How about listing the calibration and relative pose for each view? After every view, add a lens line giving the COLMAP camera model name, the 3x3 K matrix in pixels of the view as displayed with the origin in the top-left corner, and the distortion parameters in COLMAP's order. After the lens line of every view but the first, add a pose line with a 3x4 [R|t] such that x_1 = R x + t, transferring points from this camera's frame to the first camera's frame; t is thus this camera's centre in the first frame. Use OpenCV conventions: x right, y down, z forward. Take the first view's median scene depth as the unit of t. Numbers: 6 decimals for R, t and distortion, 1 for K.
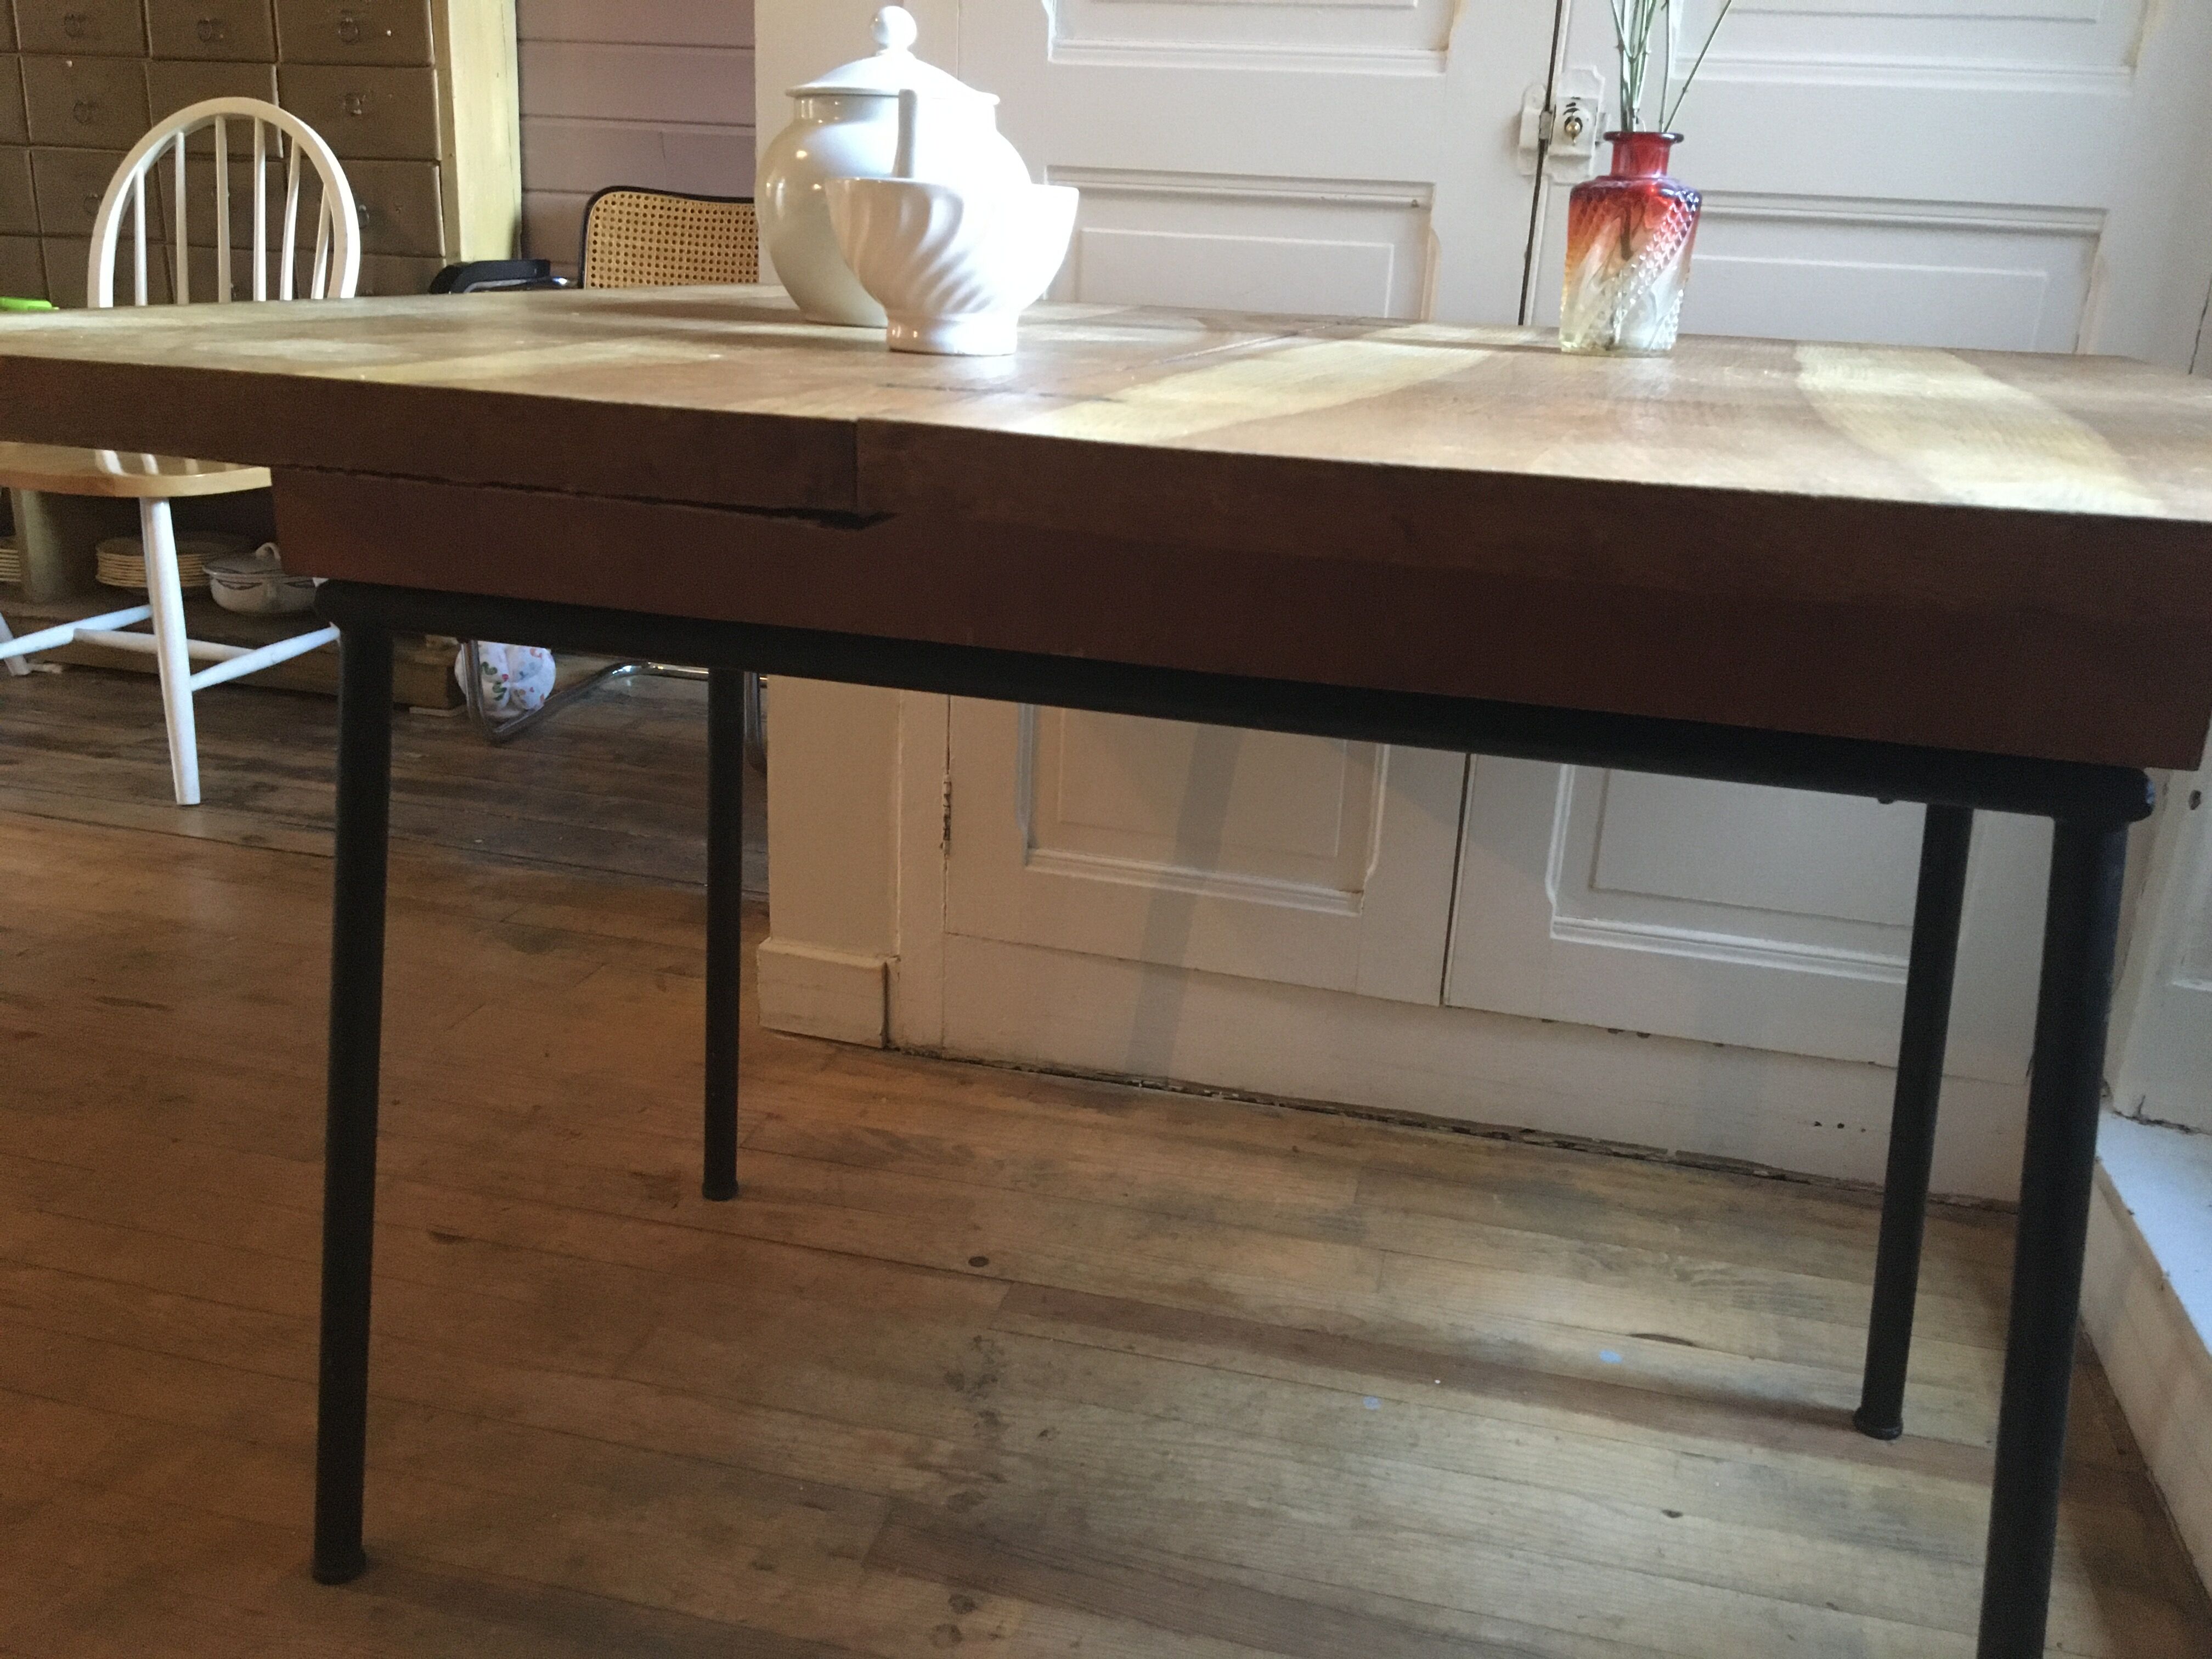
lens RADIAL K [[1874.1, 0, 1097.9], [0, 1874.1, 832.2], [0, 0, 1]] dist [0.083708, -0.141620]
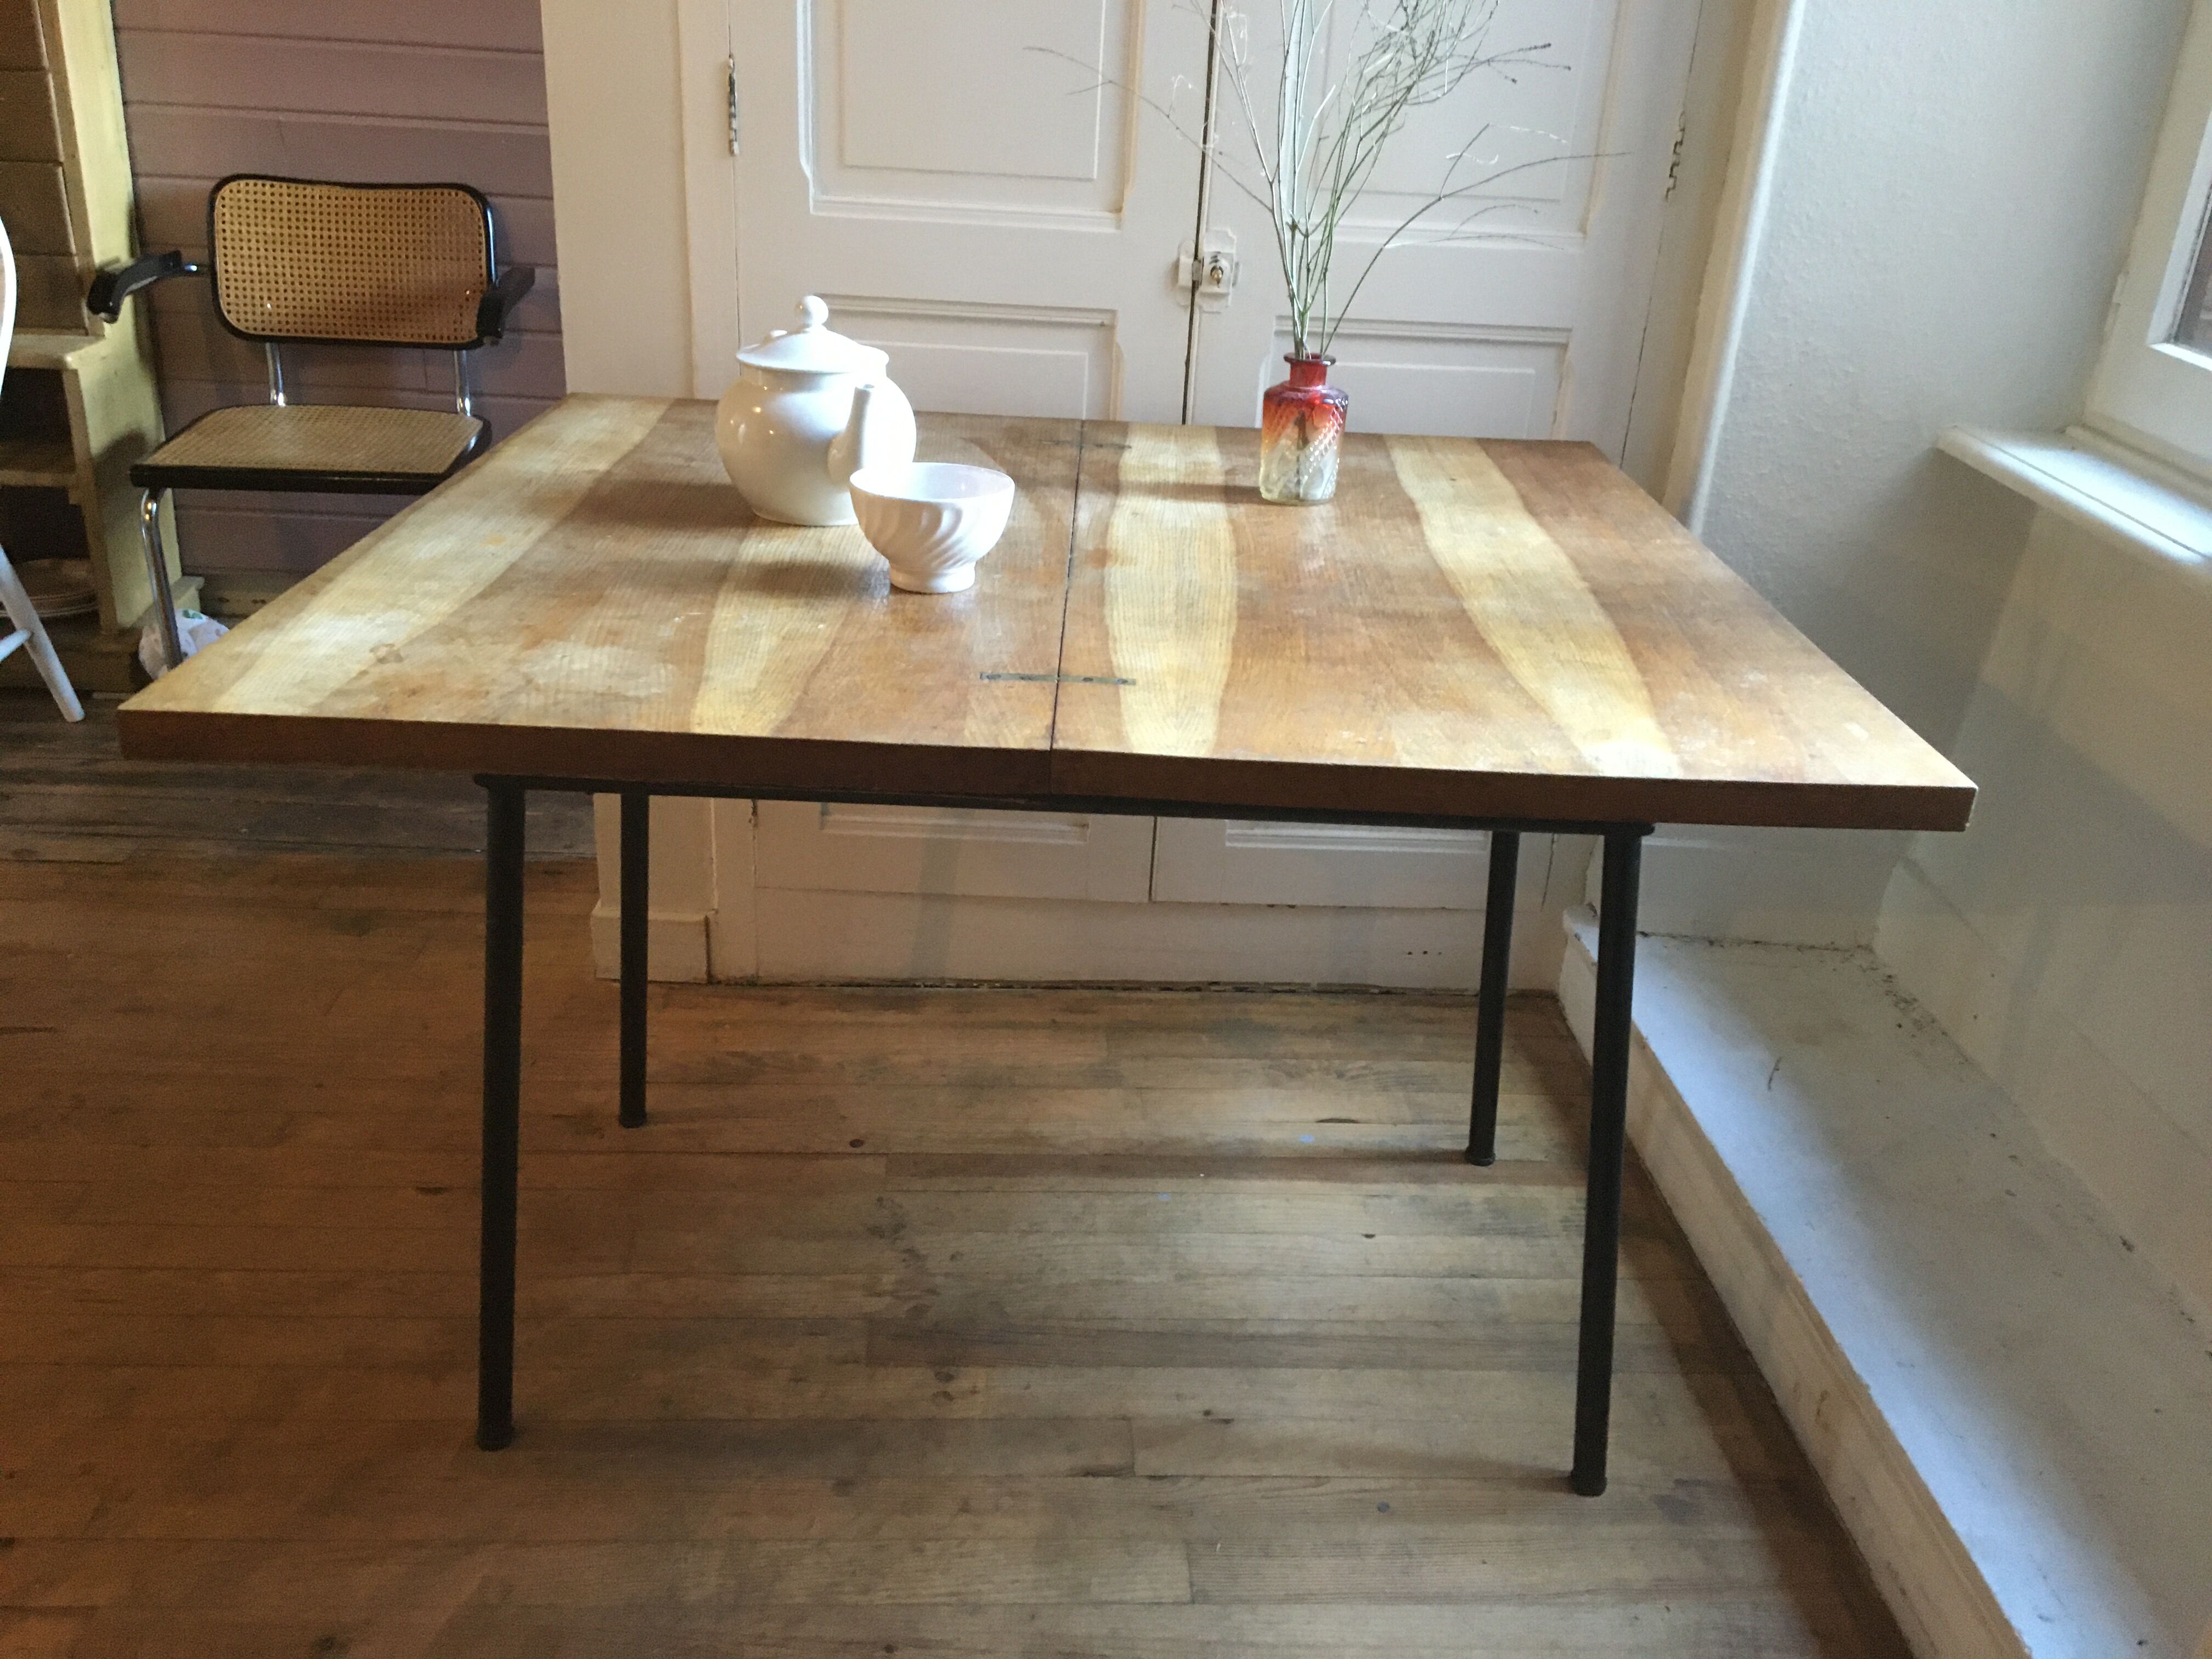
lens RADIAL K [[1874.1, 0, 1102.6], [0, 1874.1, 829.7], [0, 0, 1]] dist [0.083708, -0.141620]
pose [[0.957790, -0.111127, 0.265120, -0.228870], [0.081694, 0.989455, 0.119605, -0.140125], [-0.275615, -0.092898, 0.956769, -0.312101]]
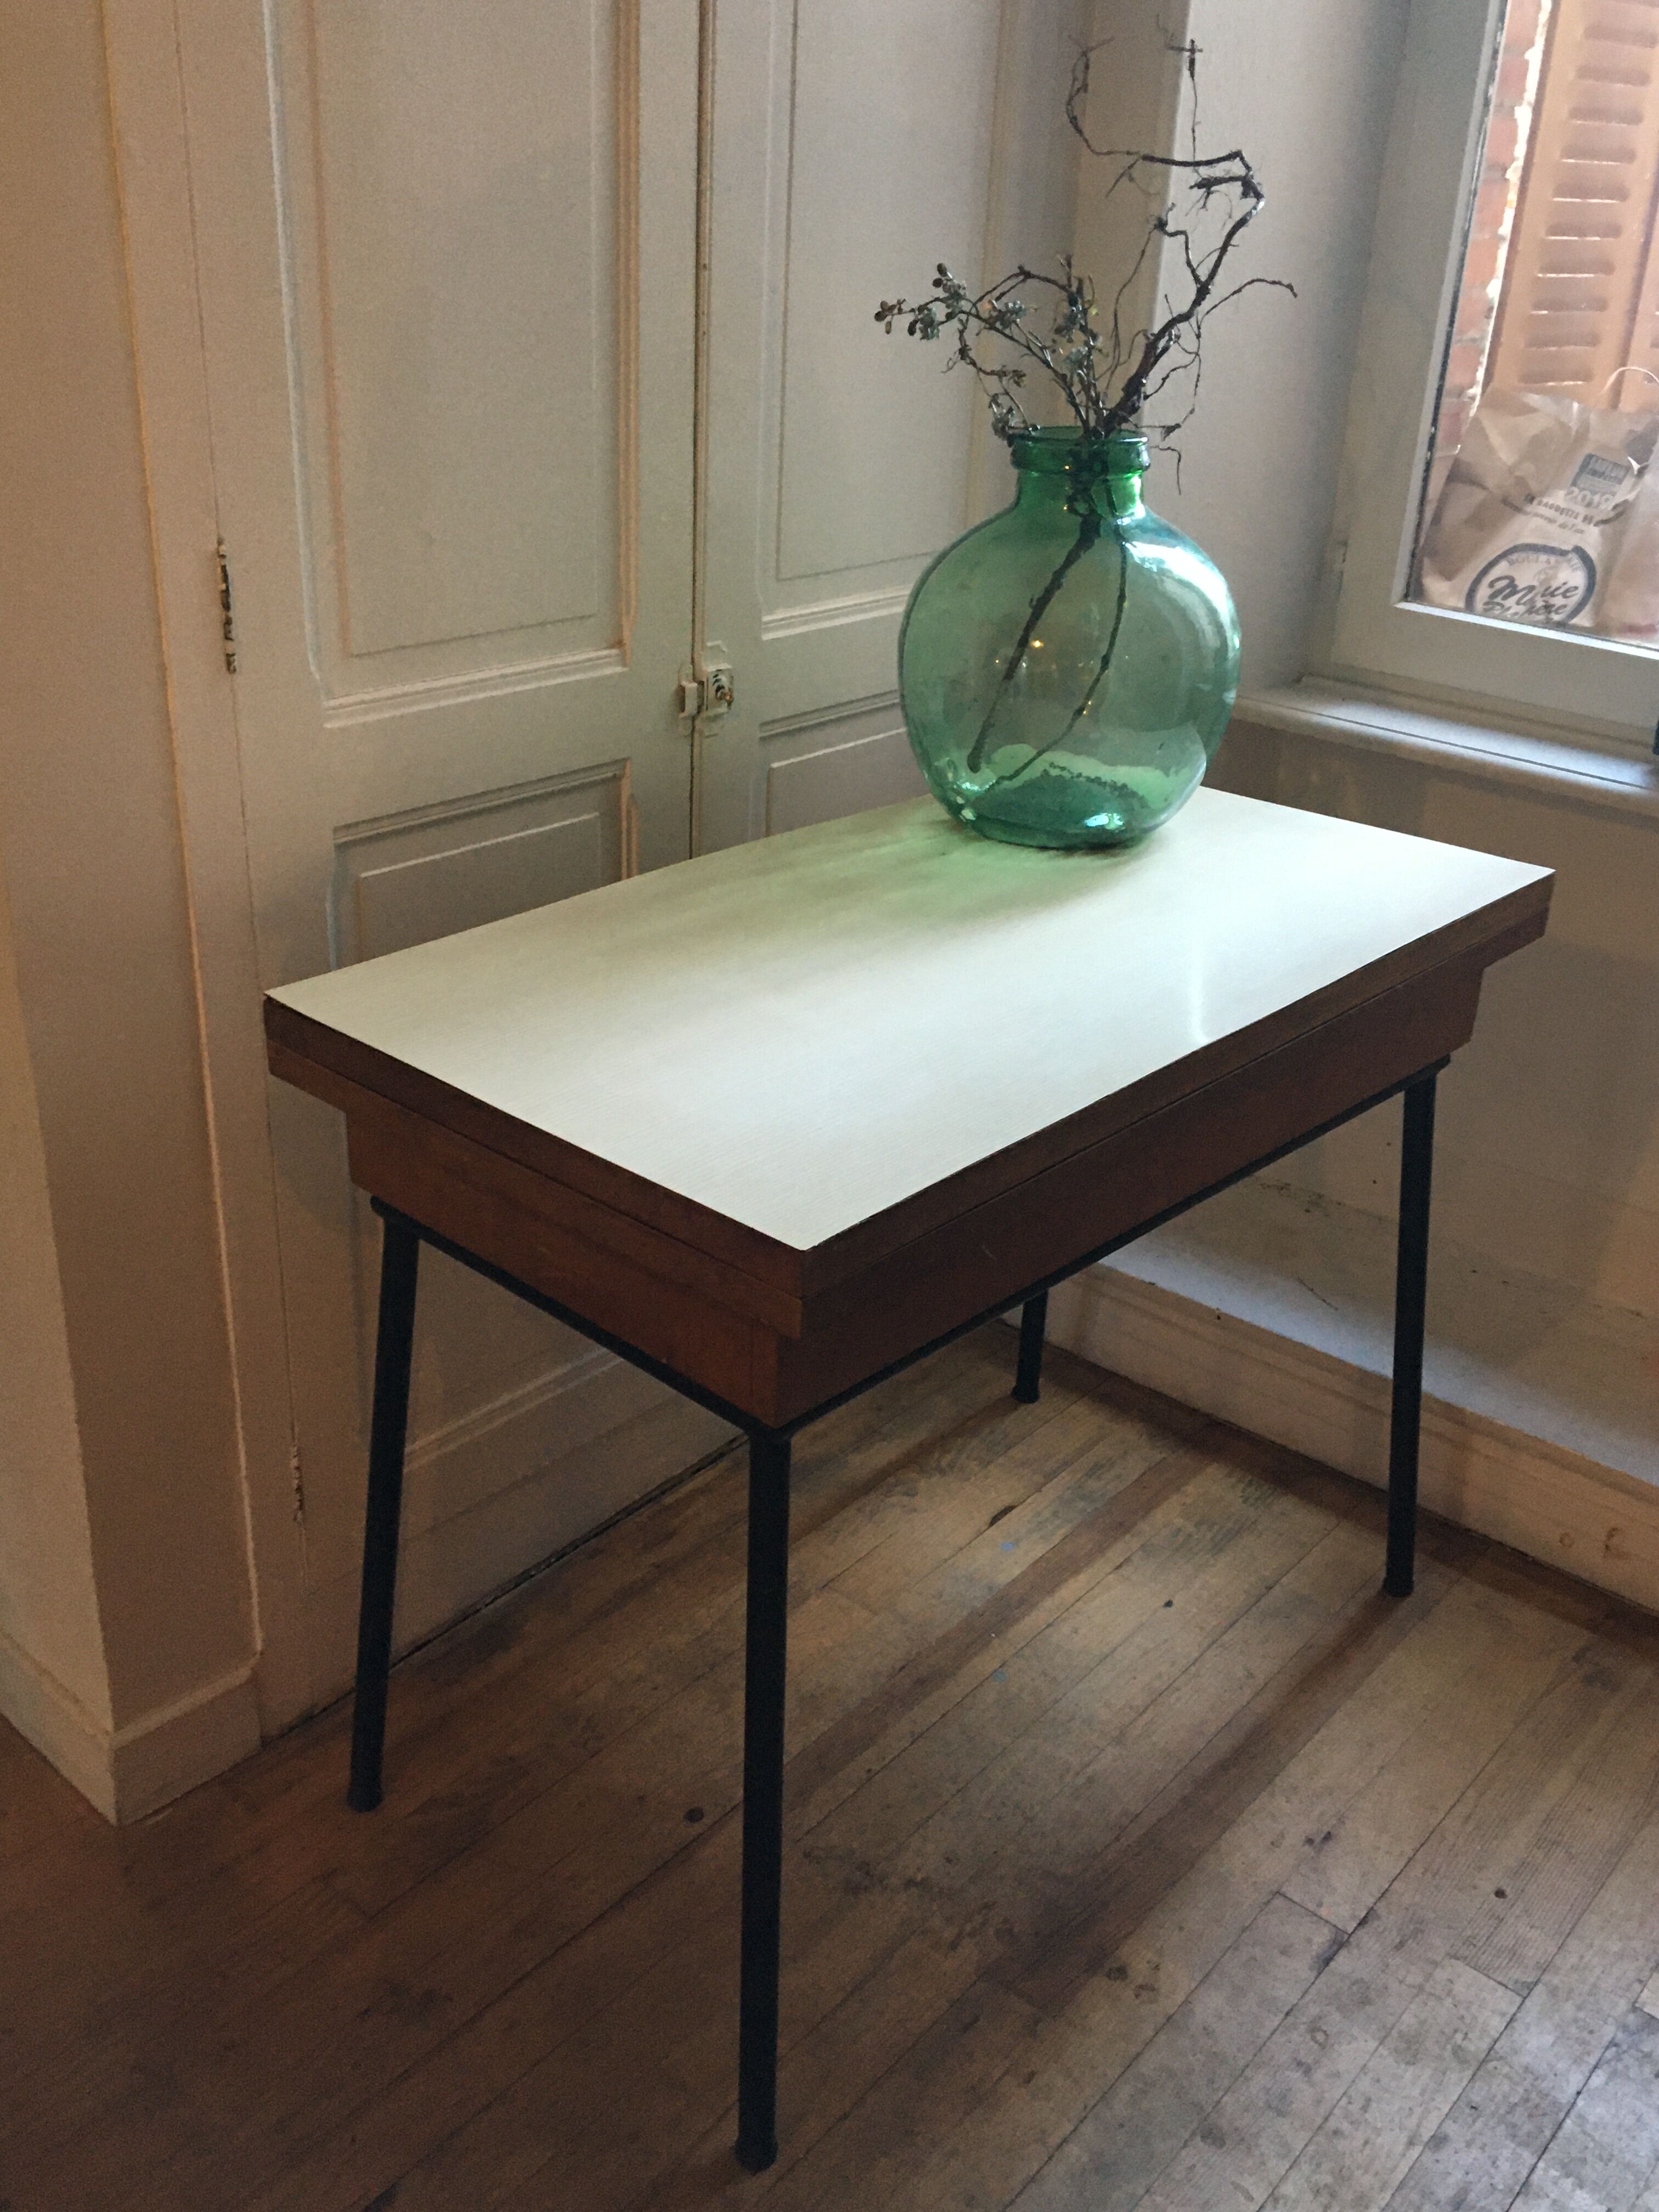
lens RADIAL K [[2048.3, 0, 818.0], [0, 2048.3, 1094.9], [0, 0, 1]] dist [0.022121, 0.000000]
pose [[0.442155, -0.399539, 0.803037, -0.834003], [0.267511, 0.913303, 0.307108, -0.507347], [-0.856117, 0.079032, 0.510702, 0.302949]]
